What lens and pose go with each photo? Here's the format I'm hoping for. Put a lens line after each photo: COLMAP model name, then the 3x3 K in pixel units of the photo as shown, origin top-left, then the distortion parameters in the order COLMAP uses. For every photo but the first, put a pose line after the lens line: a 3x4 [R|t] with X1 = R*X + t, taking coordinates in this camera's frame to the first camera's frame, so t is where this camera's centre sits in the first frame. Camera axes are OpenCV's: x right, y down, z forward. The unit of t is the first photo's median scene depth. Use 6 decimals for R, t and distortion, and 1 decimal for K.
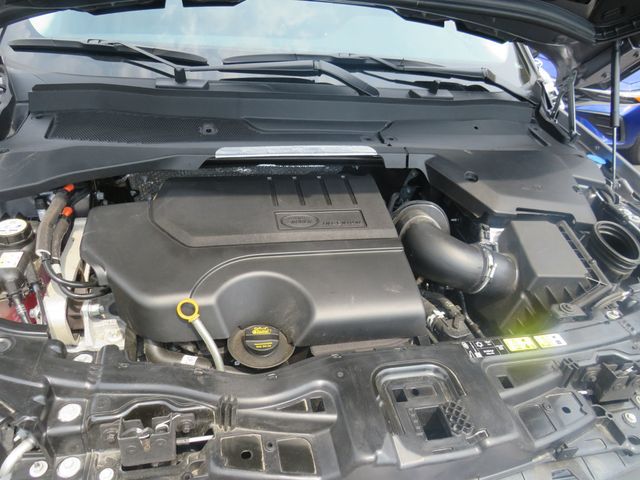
lens RADIAL K [[469.3, 0, 295.3], [0, 469.3, 240.0], [0, 0, 1]] dist [-0.062465, 0.047030]
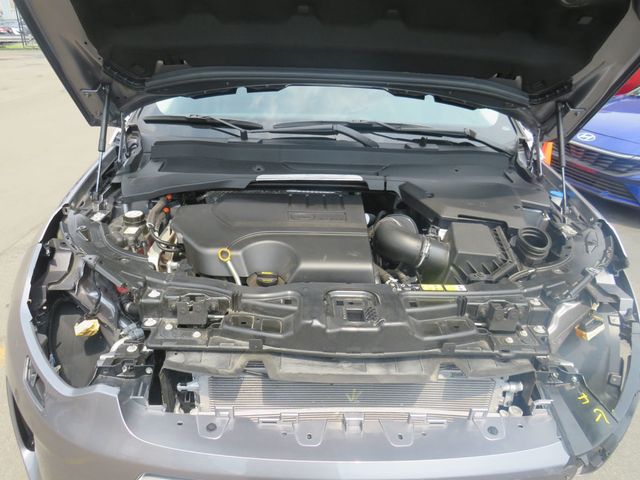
lens RADIAL K [[469.3, 0, 295.3], [0, 469.3, 240.0], [0, 0, 1]] dist [-0.062465, 0.047030]
pose [[0.979820, 0.022084, -0.198660, 0.256685], [-0.056518, 0.983929, -0.169378, 0.262009], [0.191726, 0.177188, 0.965321, -0.437129]]
